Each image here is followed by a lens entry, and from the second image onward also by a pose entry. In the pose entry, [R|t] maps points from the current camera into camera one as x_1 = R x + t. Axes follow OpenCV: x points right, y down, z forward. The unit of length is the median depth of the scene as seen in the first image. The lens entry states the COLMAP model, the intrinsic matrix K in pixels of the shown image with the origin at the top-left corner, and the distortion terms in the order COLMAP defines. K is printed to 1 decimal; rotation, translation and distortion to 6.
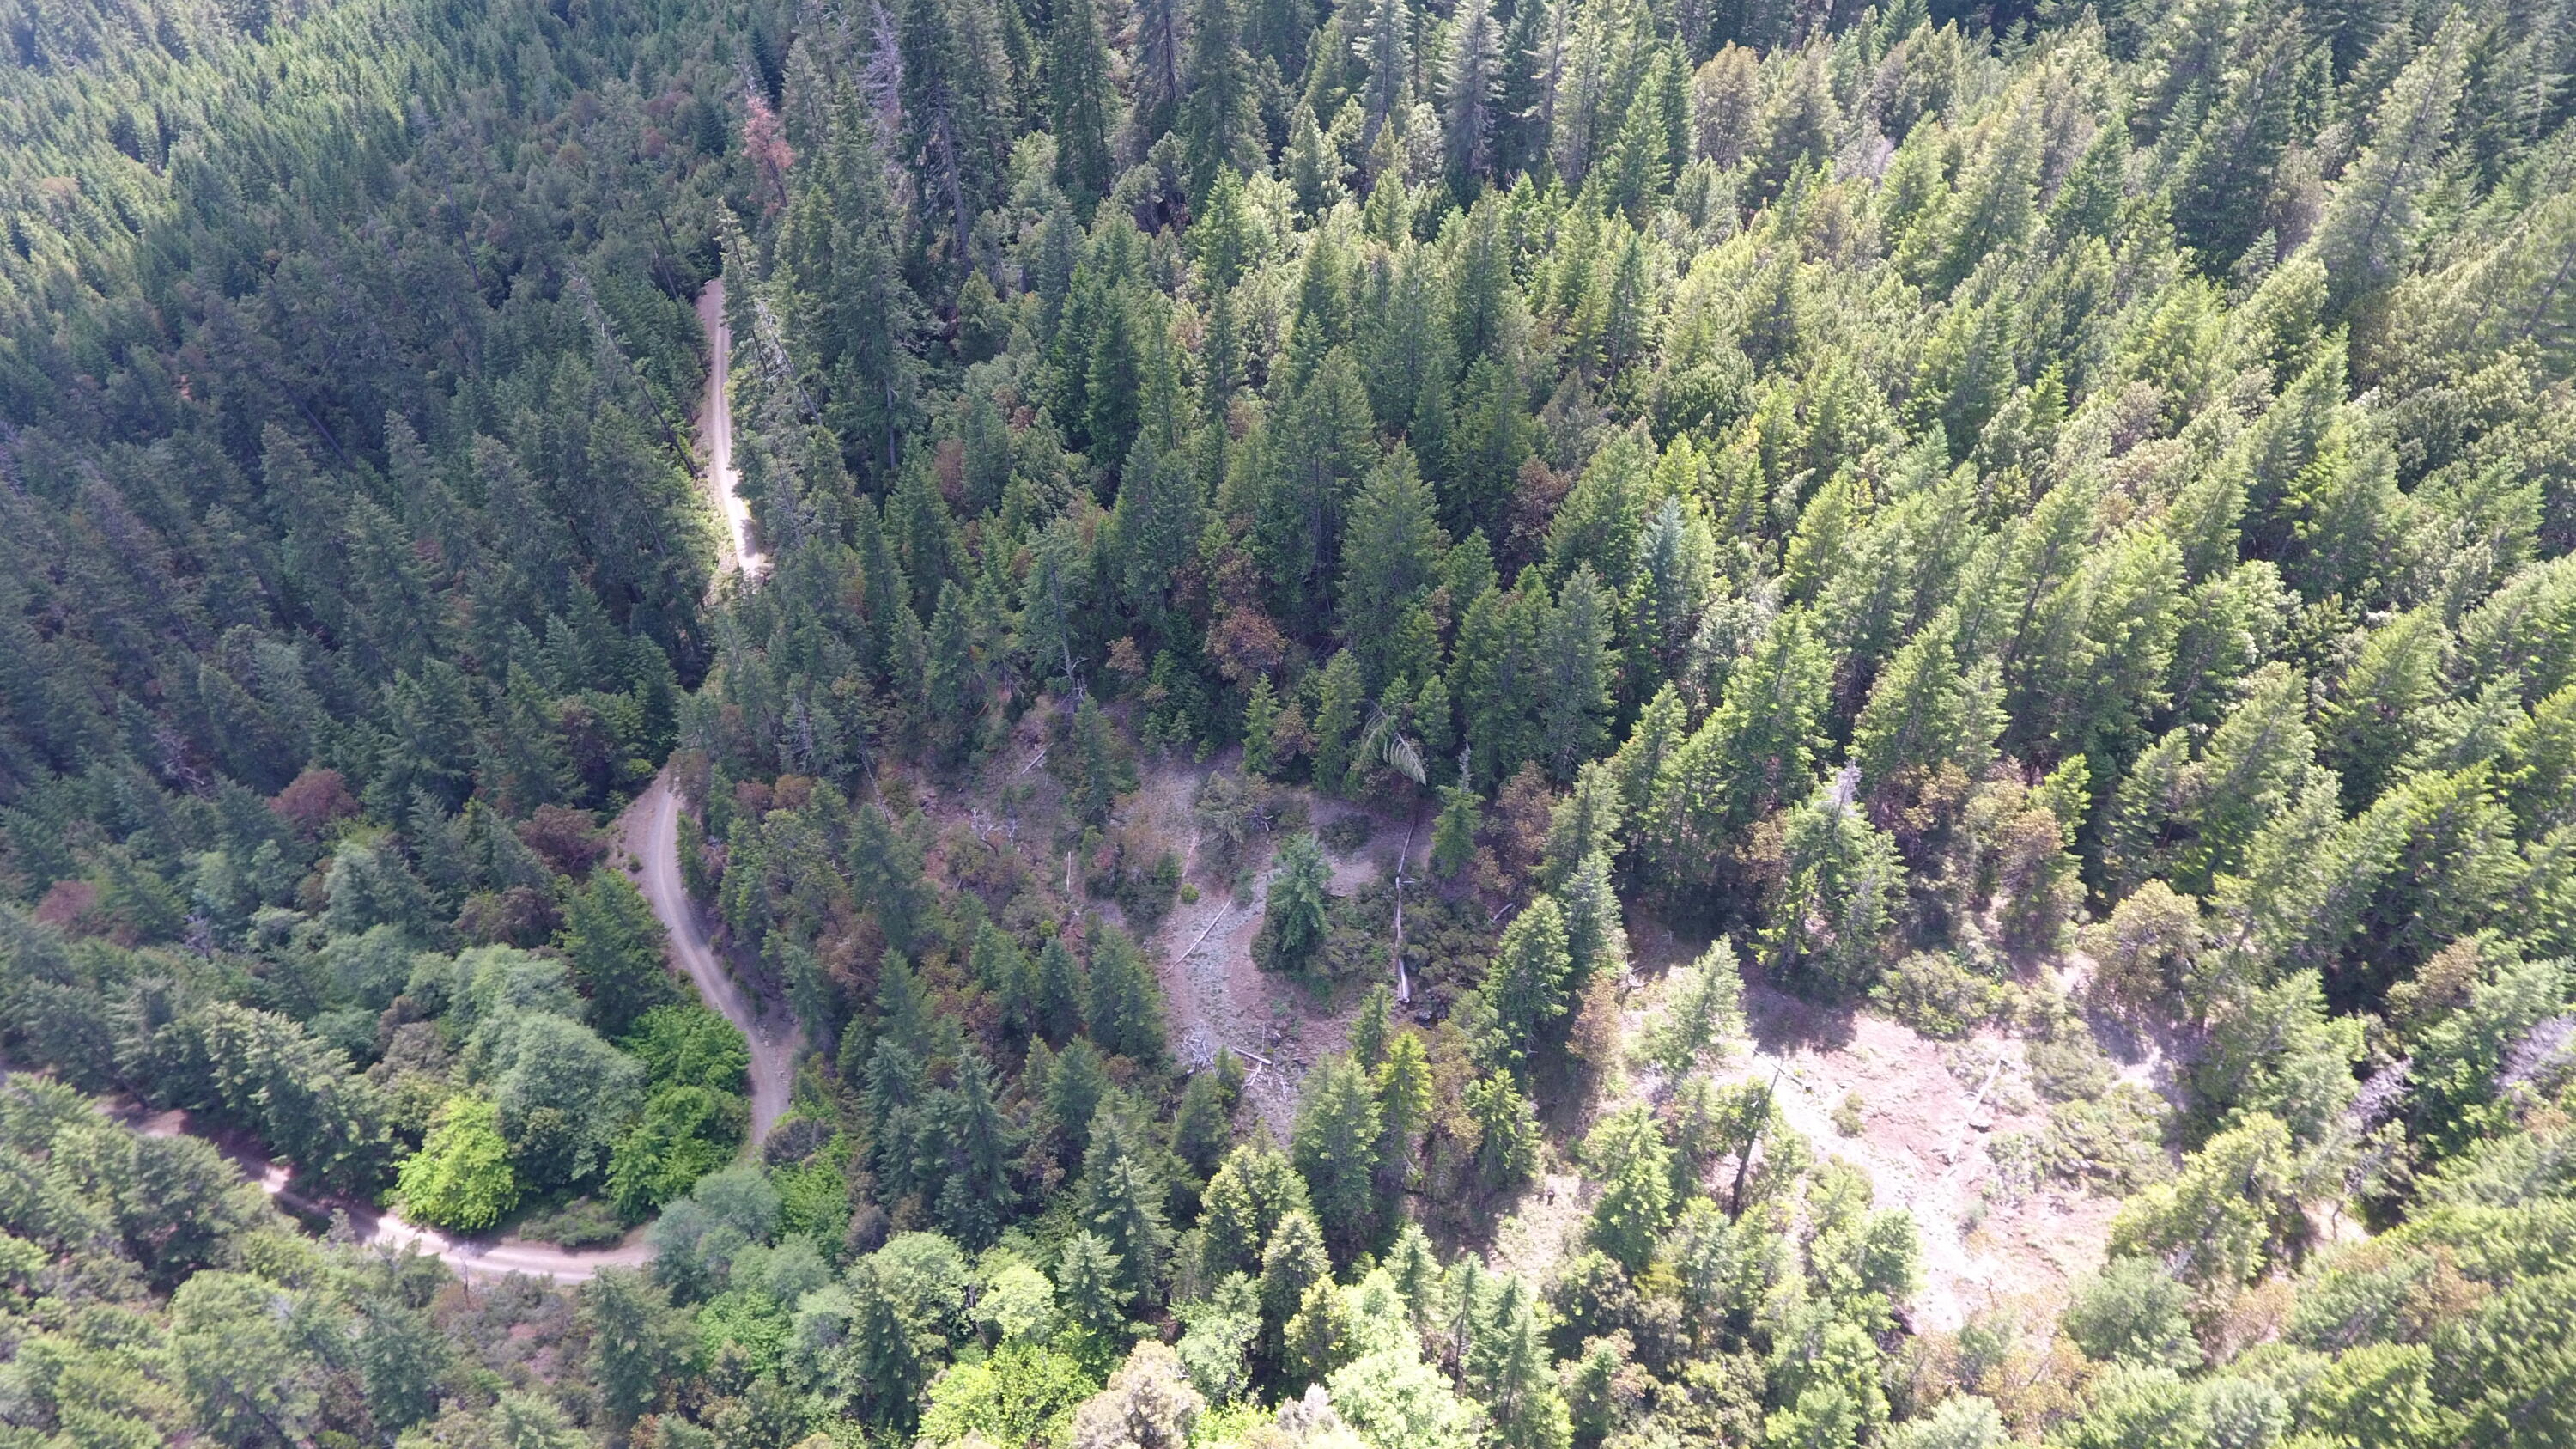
lens RADIAL K [[1499.3, 0, 1273.4], [0, 1499.3, 699.6], [0, 0, 1]] dist [-0.008837, 0.002558]
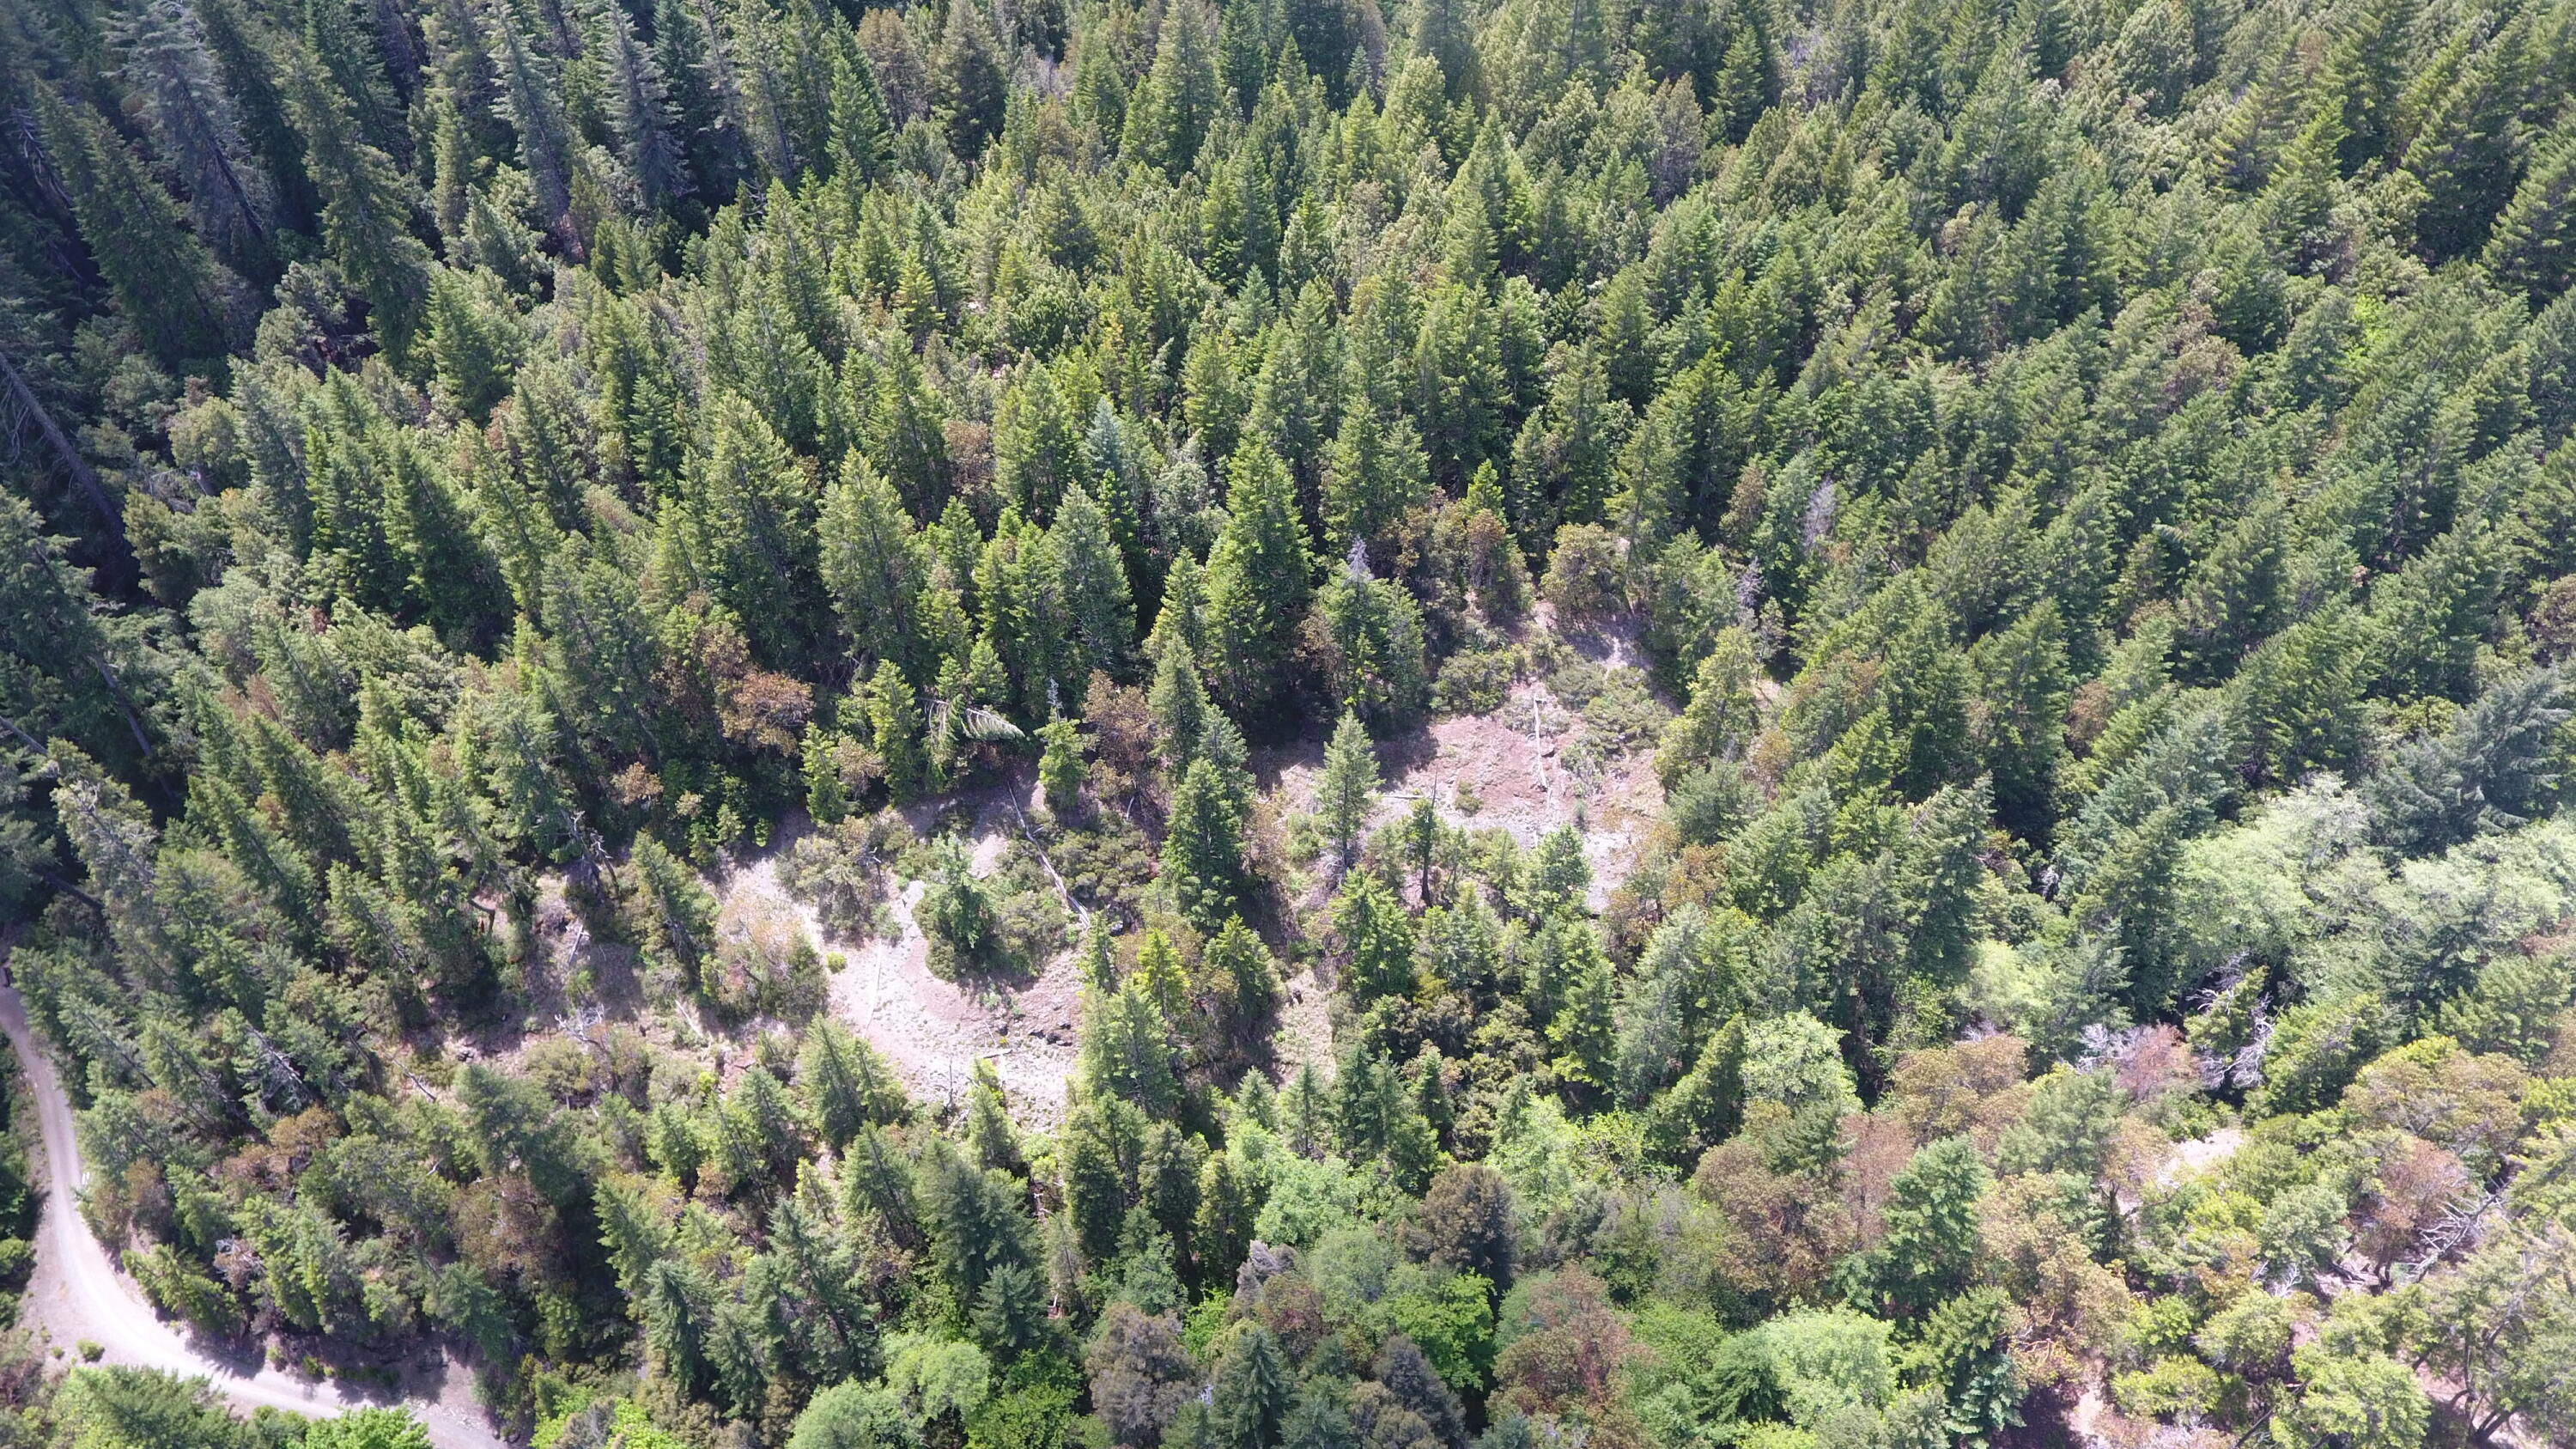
lens RADIAL K [[1499.3, 0, 1276.6], [0, 1499.3, 699.2], [0, 0, 1]] dist [-0.008837, 0.002558]
pose [[0.749232, -0.453975, 0.482242, -0.294369], [0.443466, 0.884675, 0.143832, -0.044149], [-0.491924, 0.106094, 0.864150, -0.006669]]
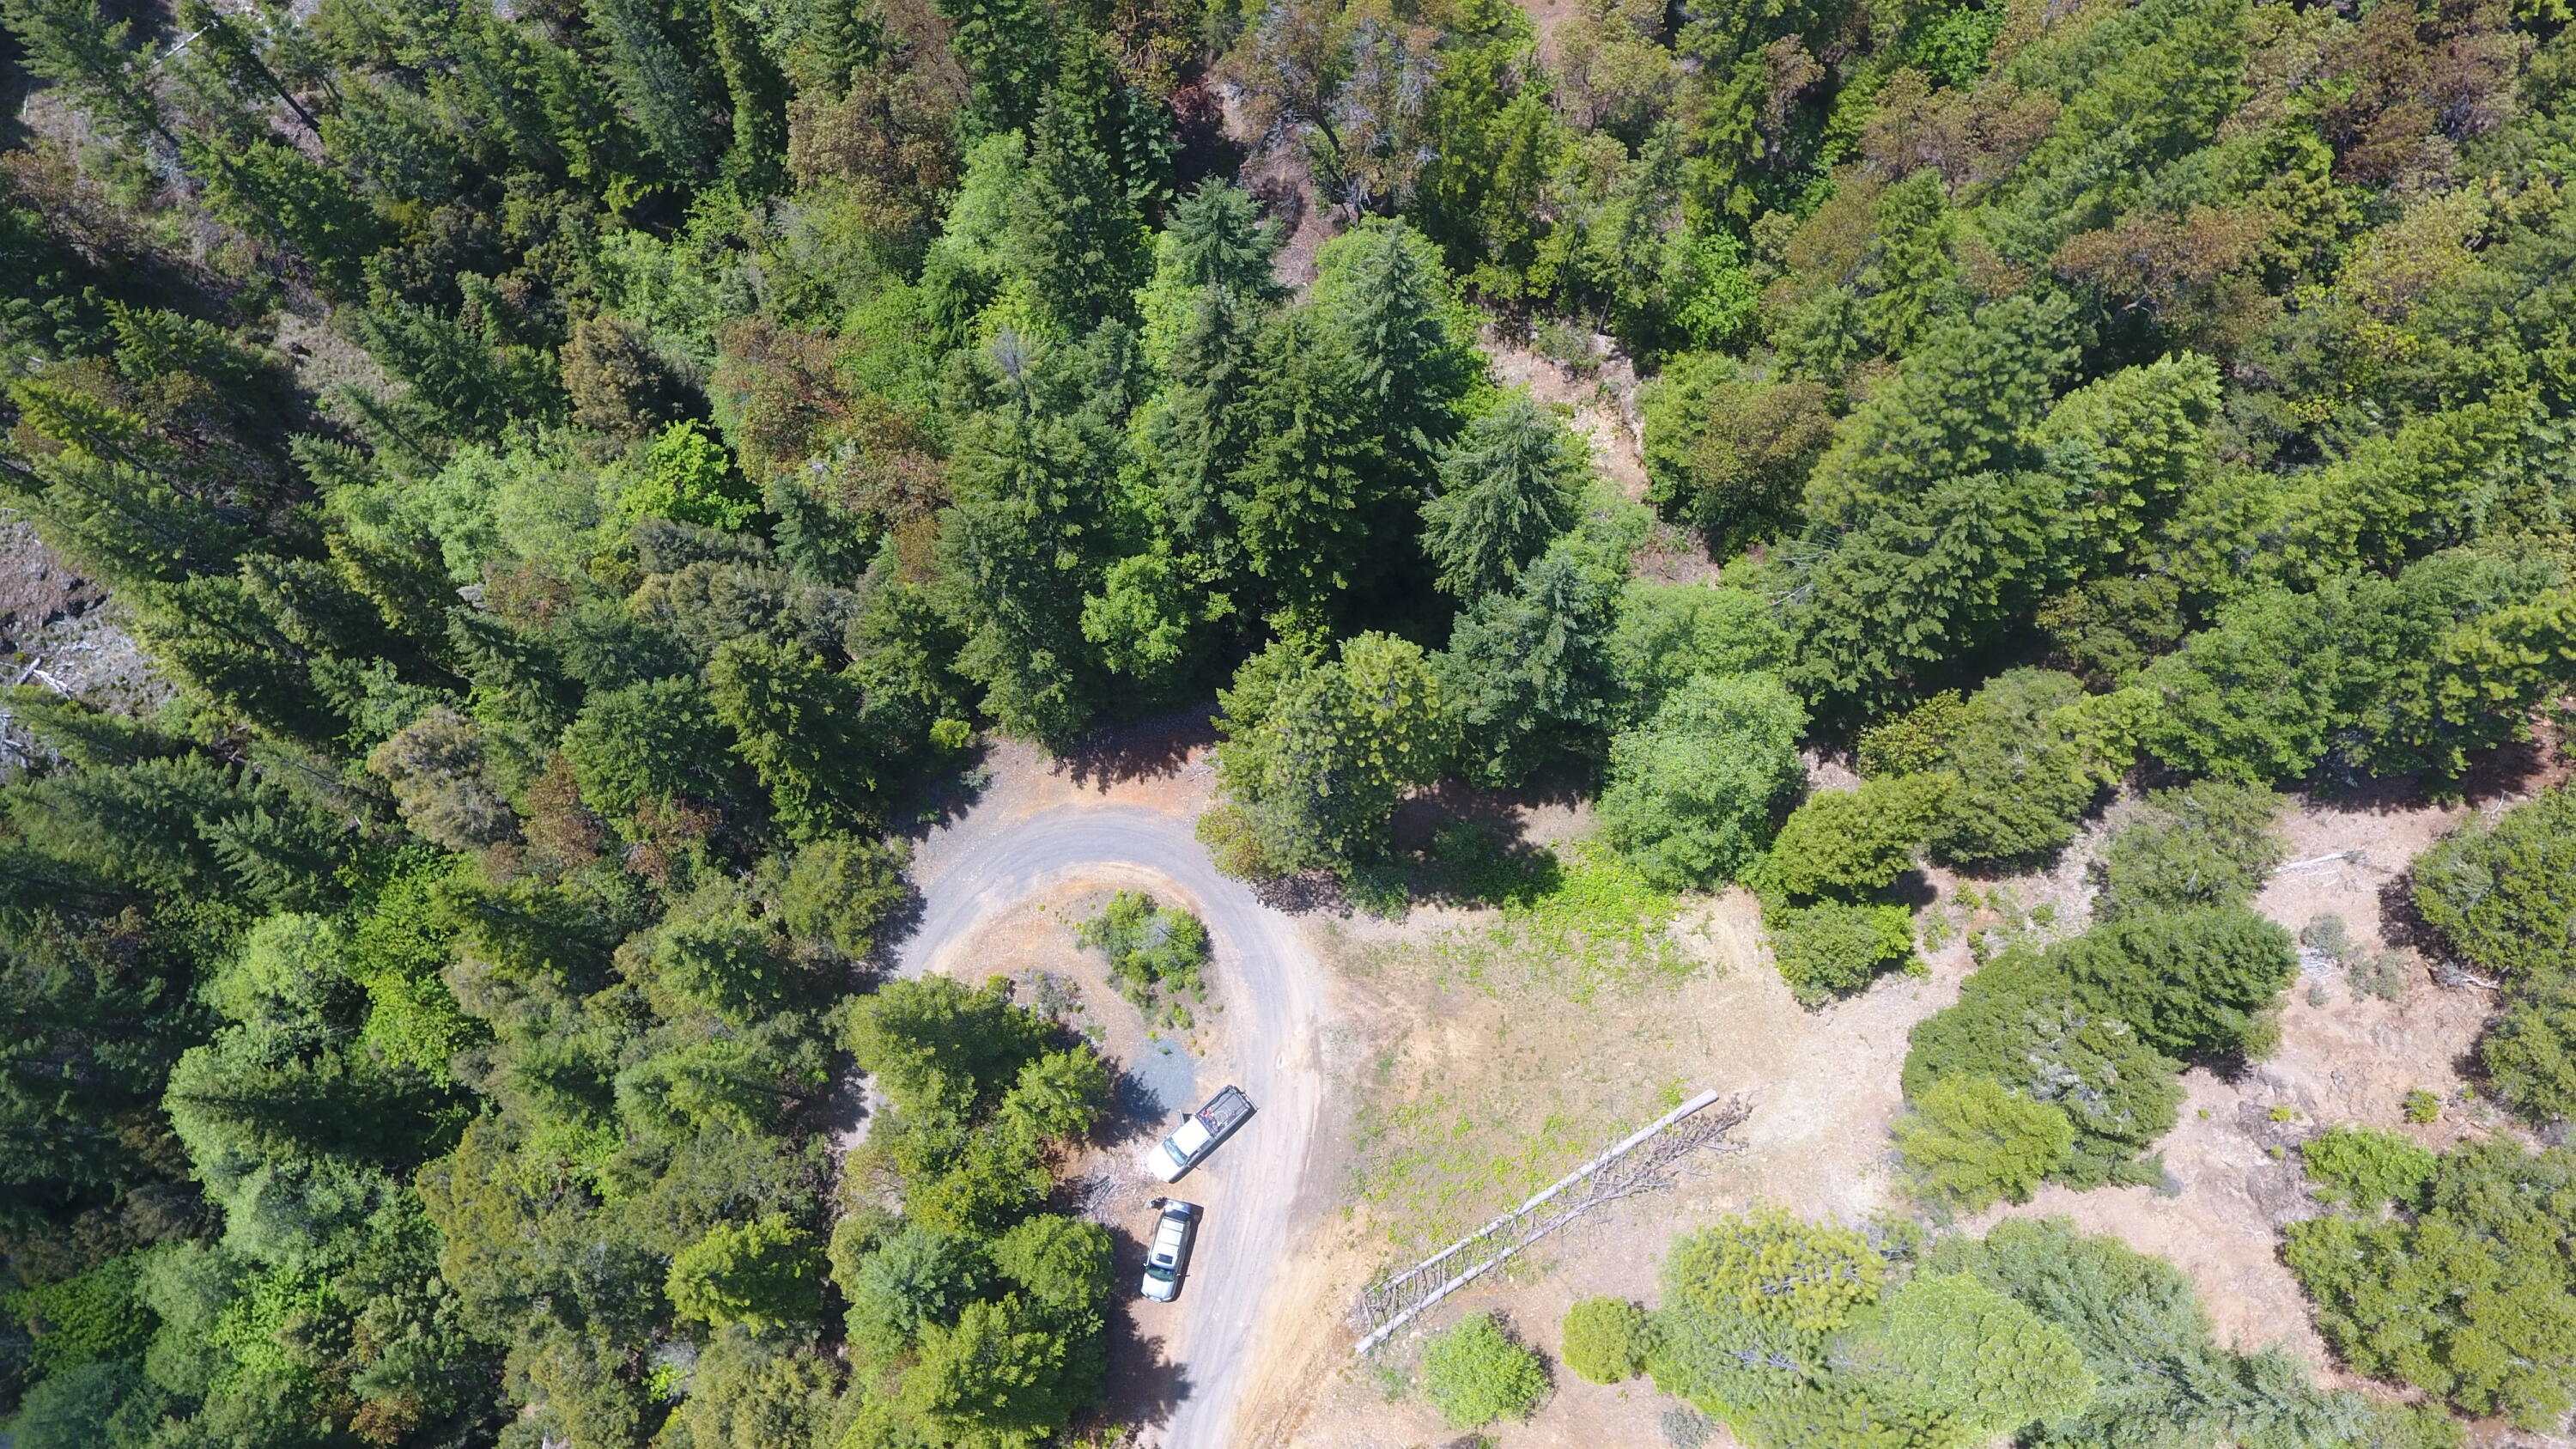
lens RADIAL K [[1499.3, 0, 1268.0], [0, 1499.3, 692.9], [0, 0, 1]] dist [-0.008837, 0.002558]
pose [[0.004694, -0.942652, 0.333745, -0.314315], [0.677189, 0.248570, 0.692552, 0.168761], [-0.735794, 0.222758, 0.639520, 0.067906]]
